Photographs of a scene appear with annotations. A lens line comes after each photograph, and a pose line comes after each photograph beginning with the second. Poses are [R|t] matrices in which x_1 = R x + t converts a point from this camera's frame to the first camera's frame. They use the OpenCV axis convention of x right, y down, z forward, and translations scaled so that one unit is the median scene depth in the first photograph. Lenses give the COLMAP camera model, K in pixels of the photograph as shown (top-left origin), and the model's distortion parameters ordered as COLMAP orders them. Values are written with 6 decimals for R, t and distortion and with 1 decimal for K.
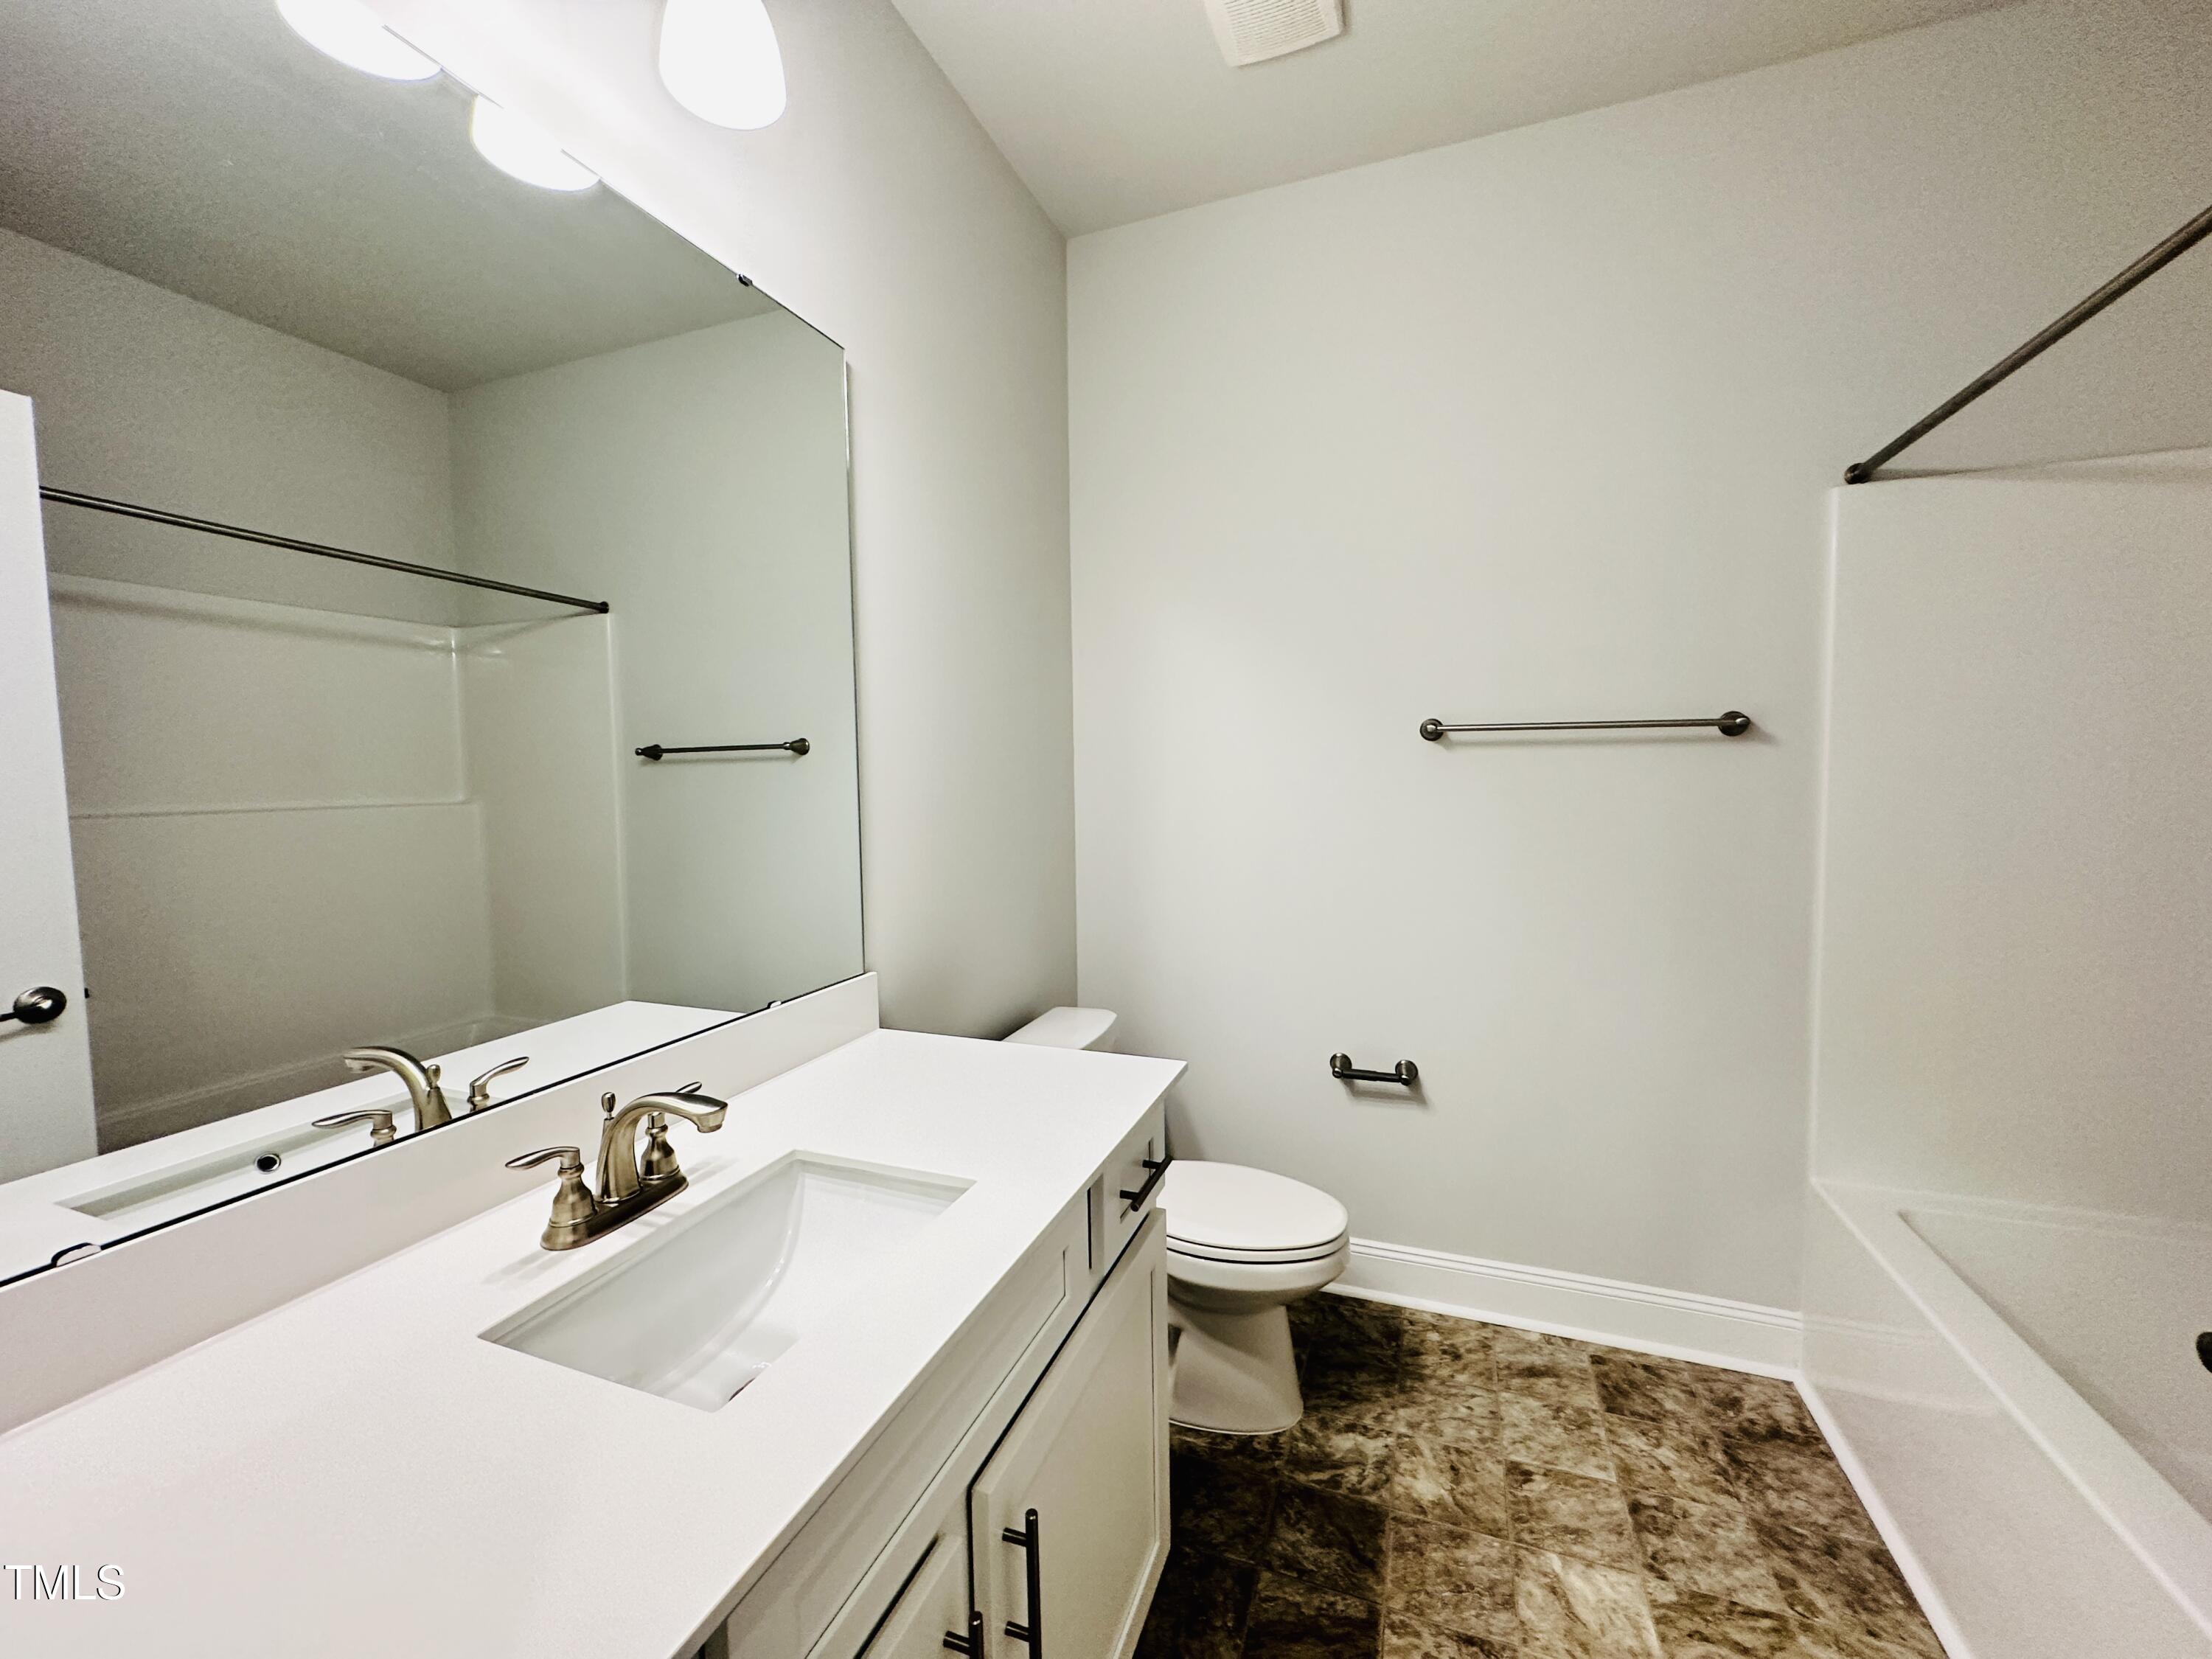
lens RADIAL K [[878.9, 0, 1110.6], [0, 878.9, 829.0], [0, 0, 1]] dist [-0.002955, 0.000929]
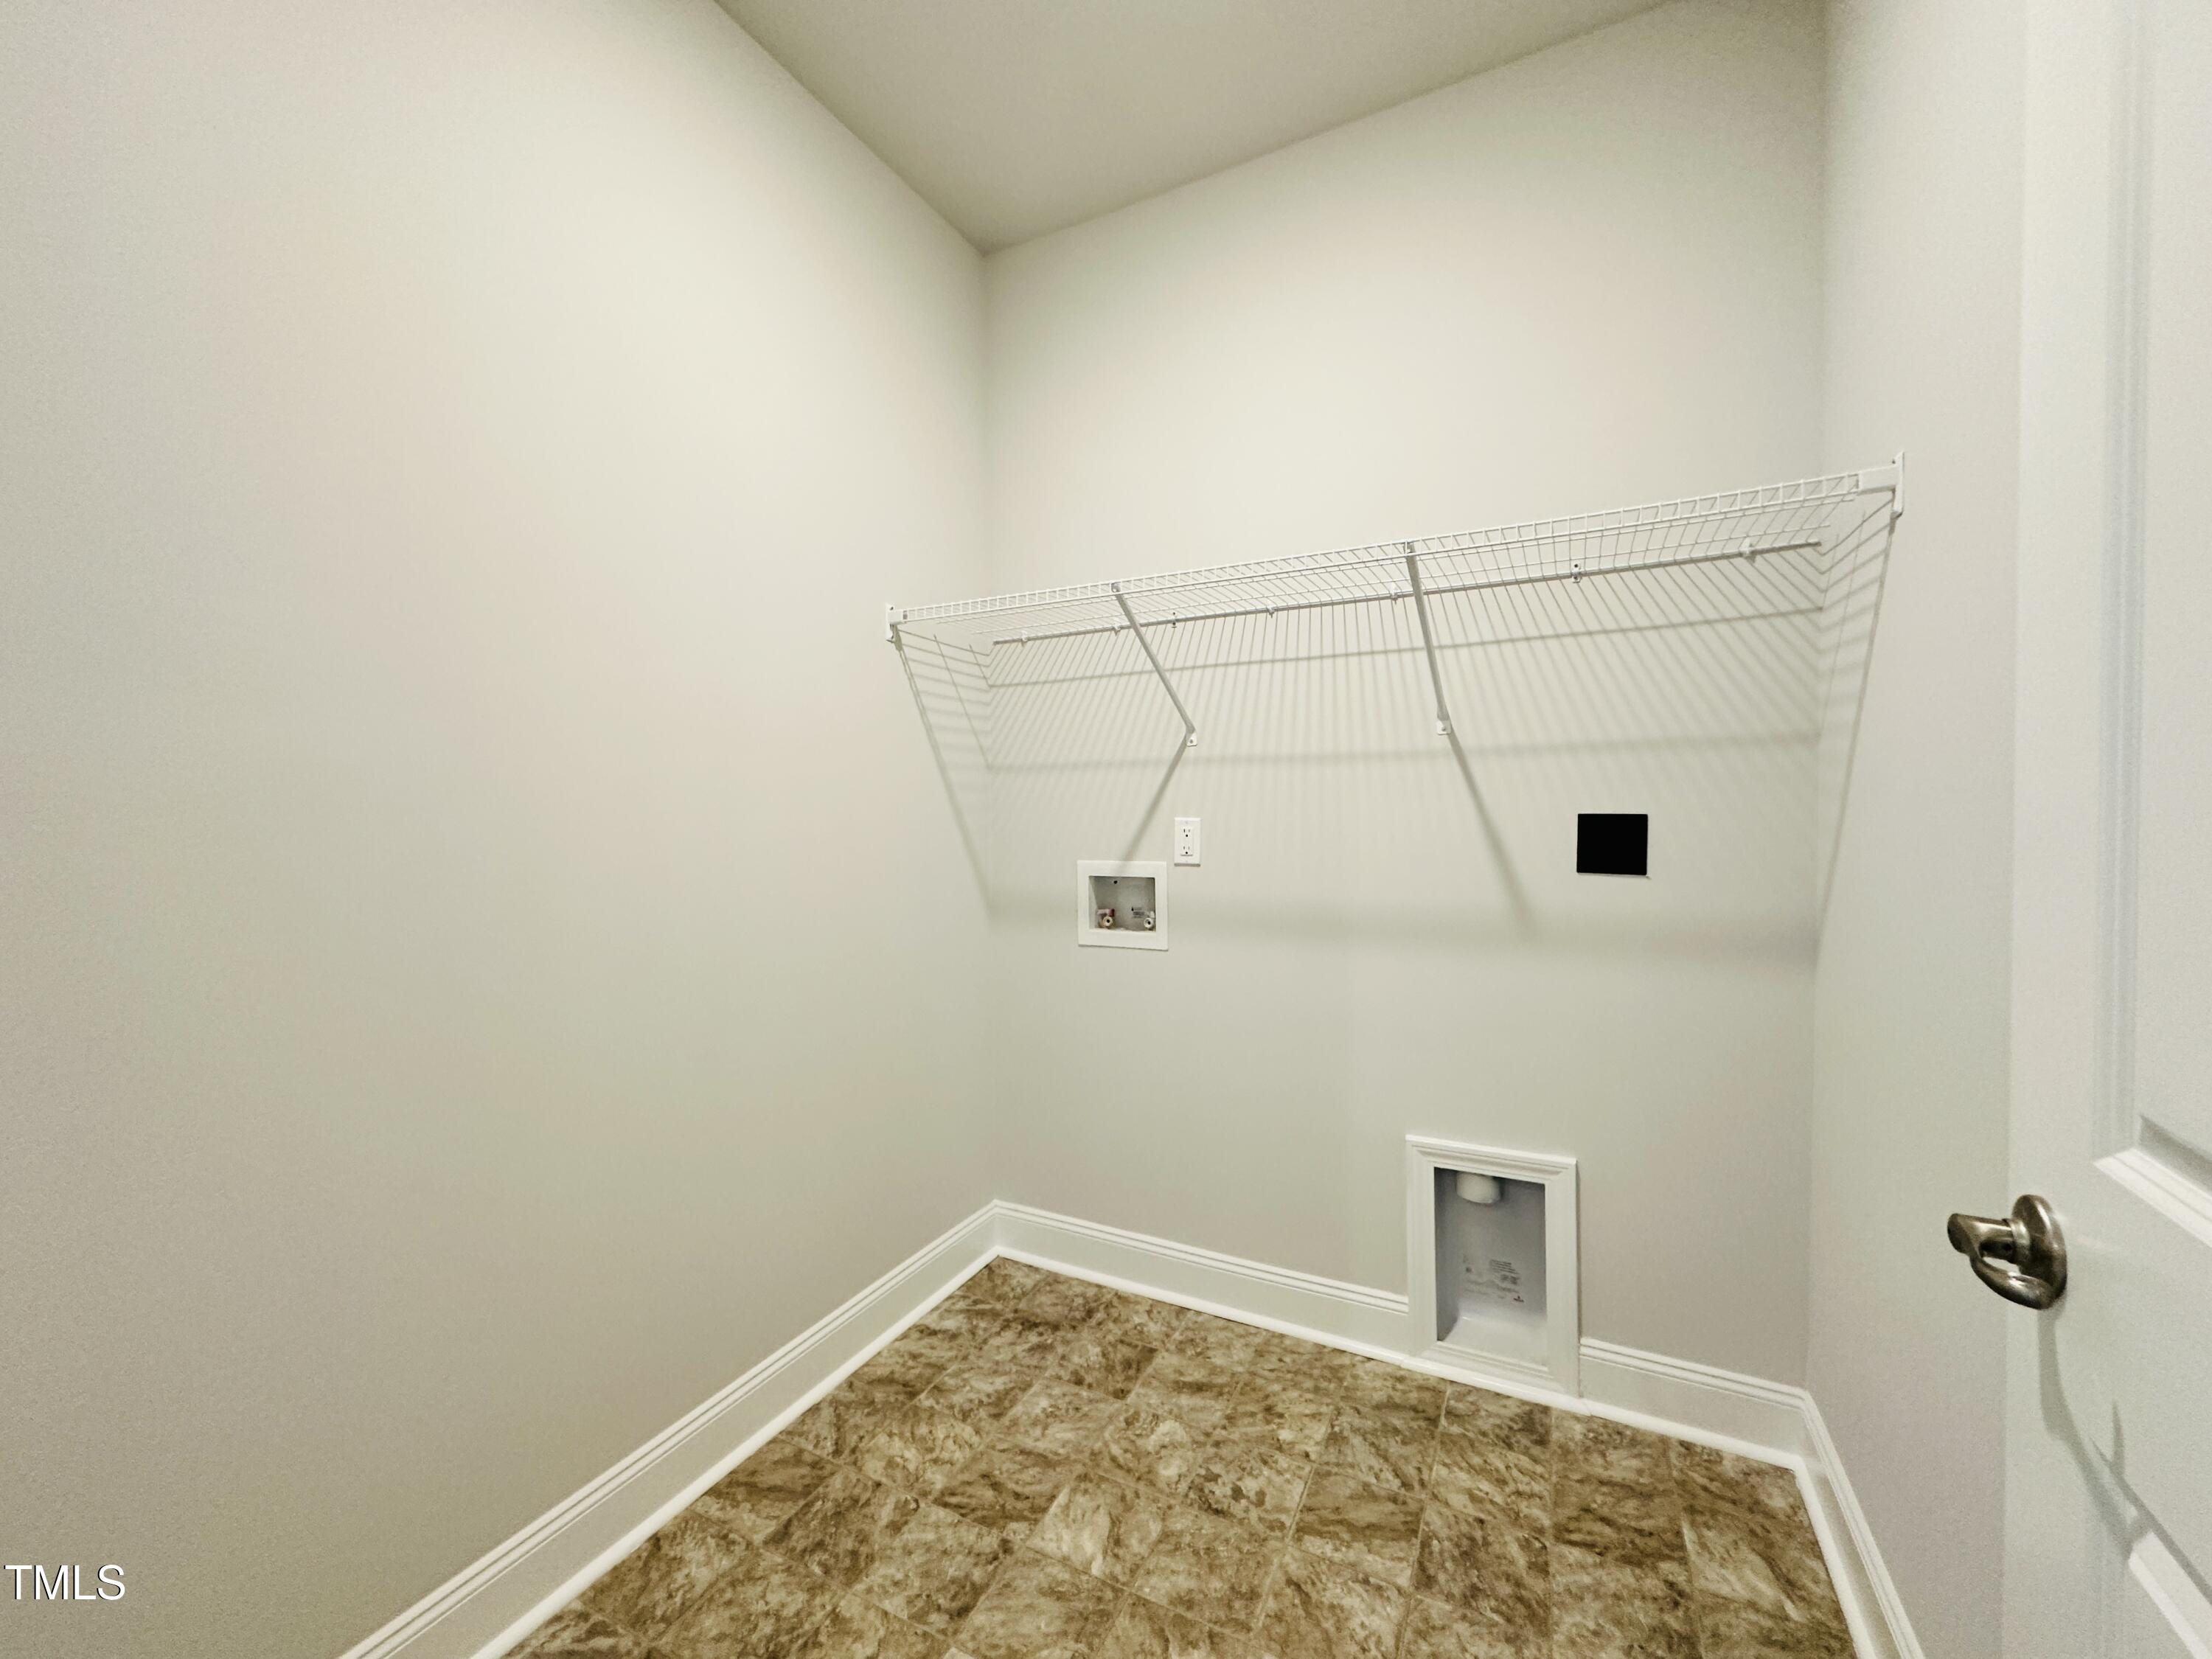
lens RADIAL K [[878.9, 0, 1104.3], [0, 878.9, 823.7], [0, 0, 1]] dist [-0.002955, 0.000929]
pose [[-0.993481, 0.021461, 0.111962, 1.046235], [0.030060, 0.996678, 0.075686, -0.070414], [-0.109966, 0.078559, -0.990826, 1.827489]]
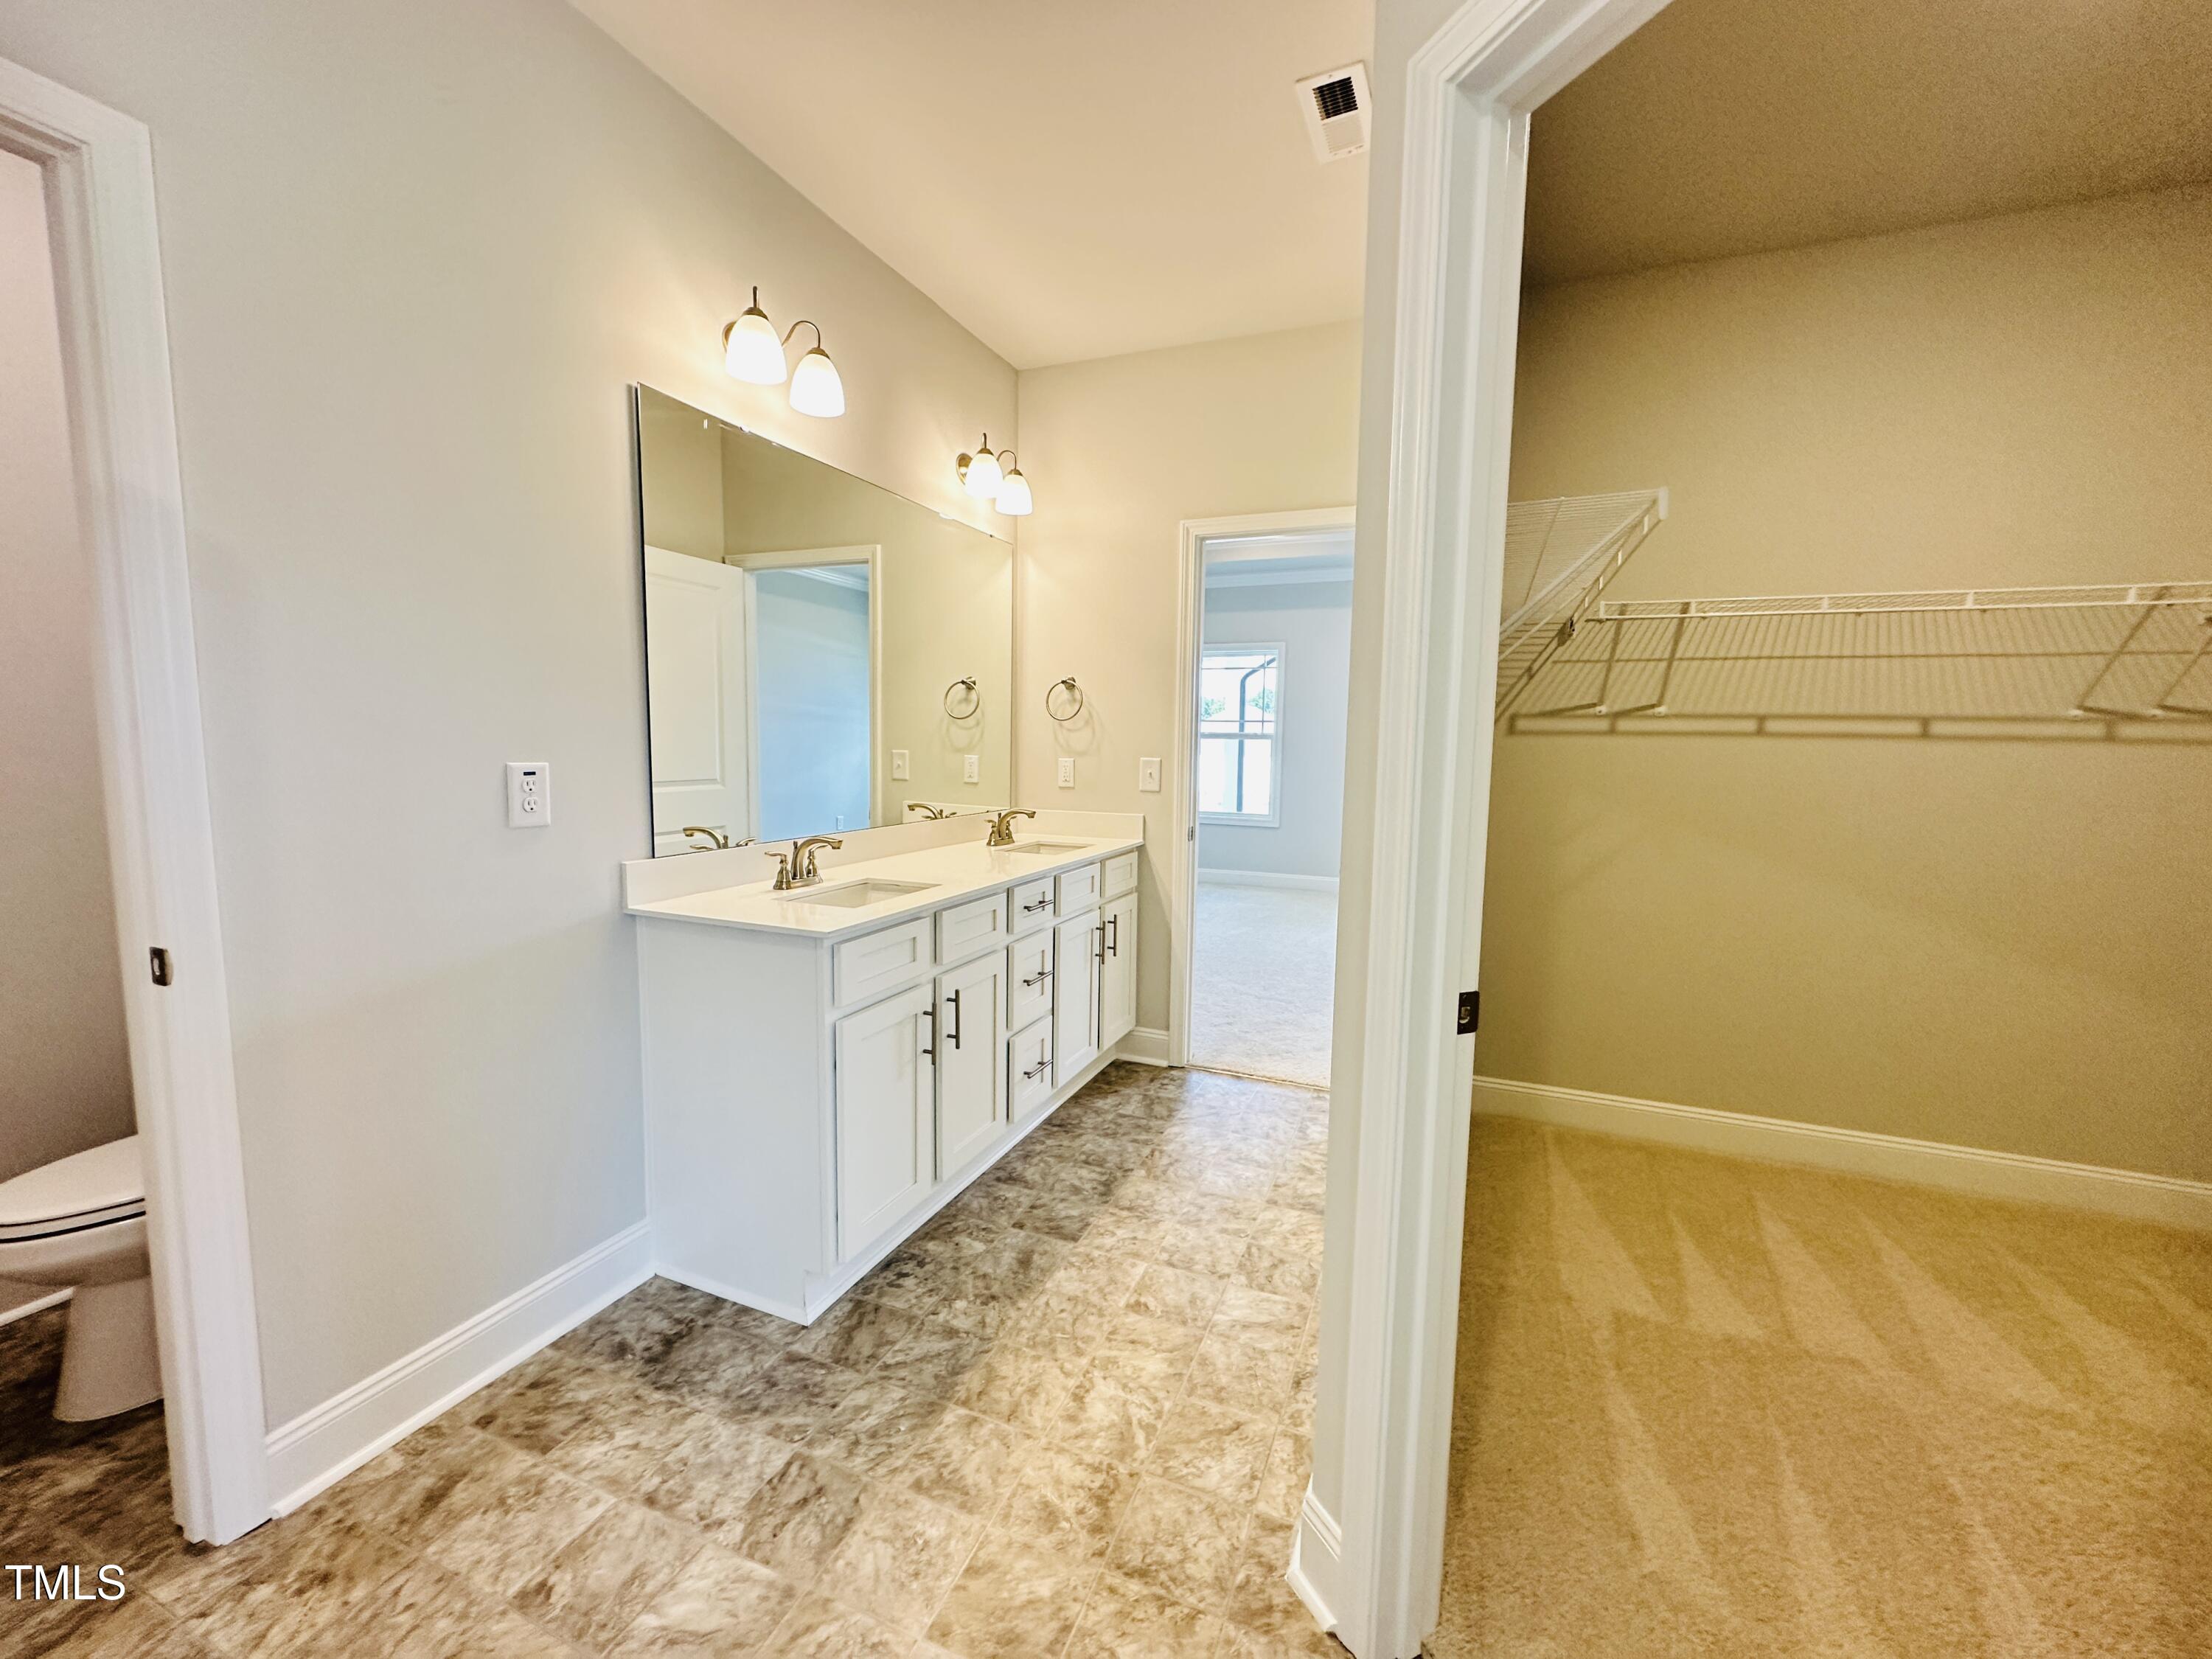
lens RADIAL K [[878.9, 0, 1110.3], [0, 878.9, 829.1], [0, 0, 1]] dist [-0.002955, 0.000929]
pose [[0.026677, -0.089747, 0.995607, -0.261481], [0.040855, 0.995227, 0.088618, -0.001946], [-0.998809, 0.038311, 0.030216, 0.462985]]
